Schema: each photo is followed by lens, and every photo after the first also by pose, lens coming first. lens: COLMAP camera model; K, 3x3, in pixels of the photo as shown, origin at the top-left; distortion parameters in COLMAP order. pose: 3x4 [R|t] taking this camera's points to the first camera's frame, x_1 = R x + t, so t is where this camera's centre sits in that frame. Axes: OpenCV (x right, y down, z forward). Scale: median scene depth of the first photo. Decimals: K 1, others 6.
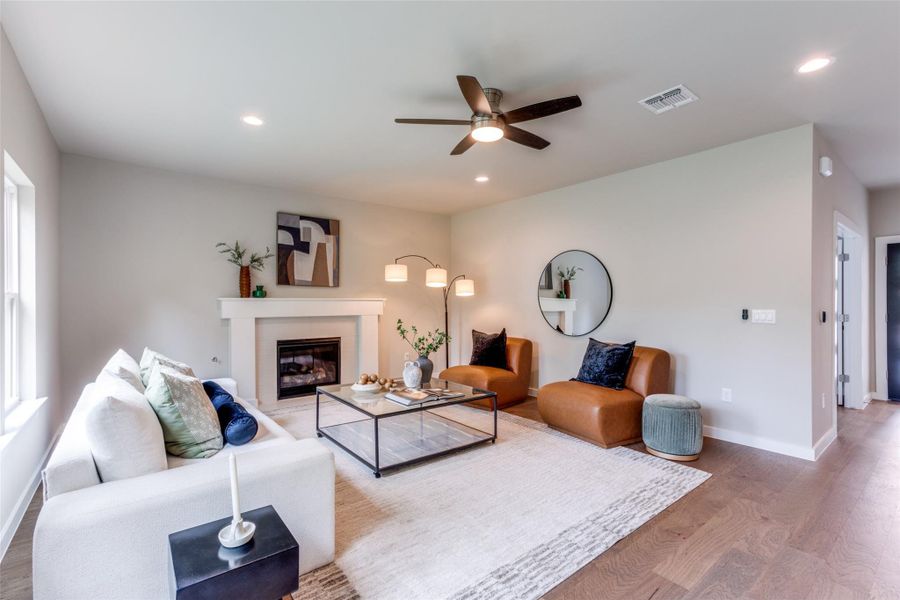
lens RADIAL K [[407.0, 0, 450.0], [0, 407.0, 300.0], [0, 0, 1]] dist [-0.027677, 0.015812]
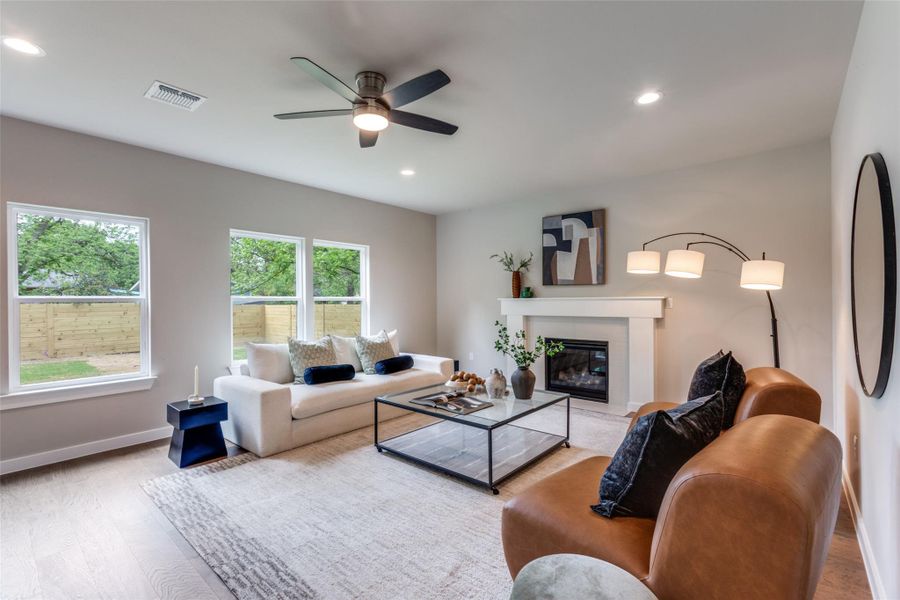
lens RADIAL K [[403.4, 0, 449.5], [0, 403.4, 302.2], [0, 0, 1]] dist [-0.014862, 0.015160]
pose [[0.190727, 0.000110, -0.981643, 0.571051], [0.009587, 0.999952, 0.001975, 0.001731], [0.981596, -0.009788, 0.190717, 0.554125]]
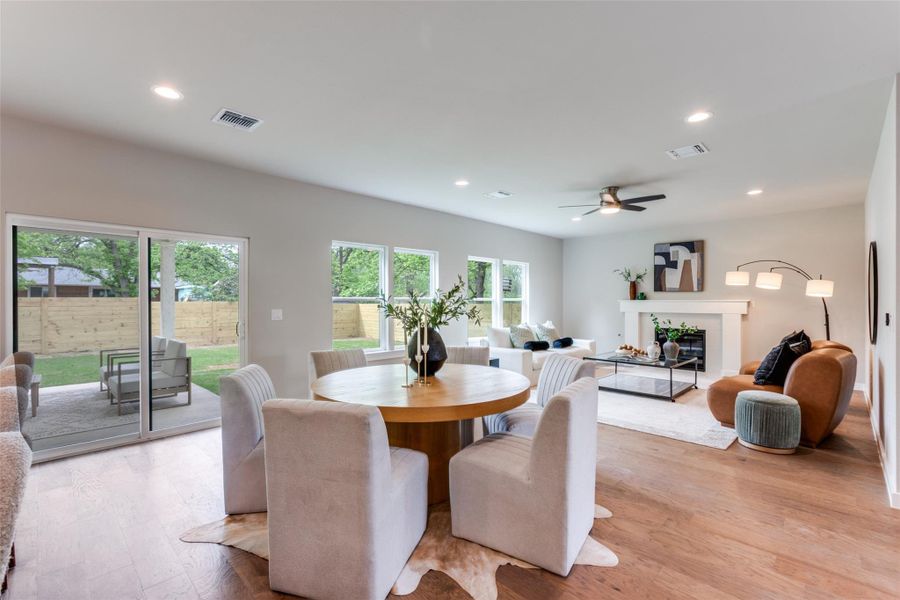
lens RADIAL K [[400.0, 0, 450.6], [0, 400.0, 302.5], [0, 0, 1]] dist [-0.002973, 0.007600]
pose [[0.125624, 0.001697, -0.992076, 0.990013], [0.002442, 0.999995, 0.002020, -0.000756], [0.992075, -0.002677, 0.125620, 0.037207]]
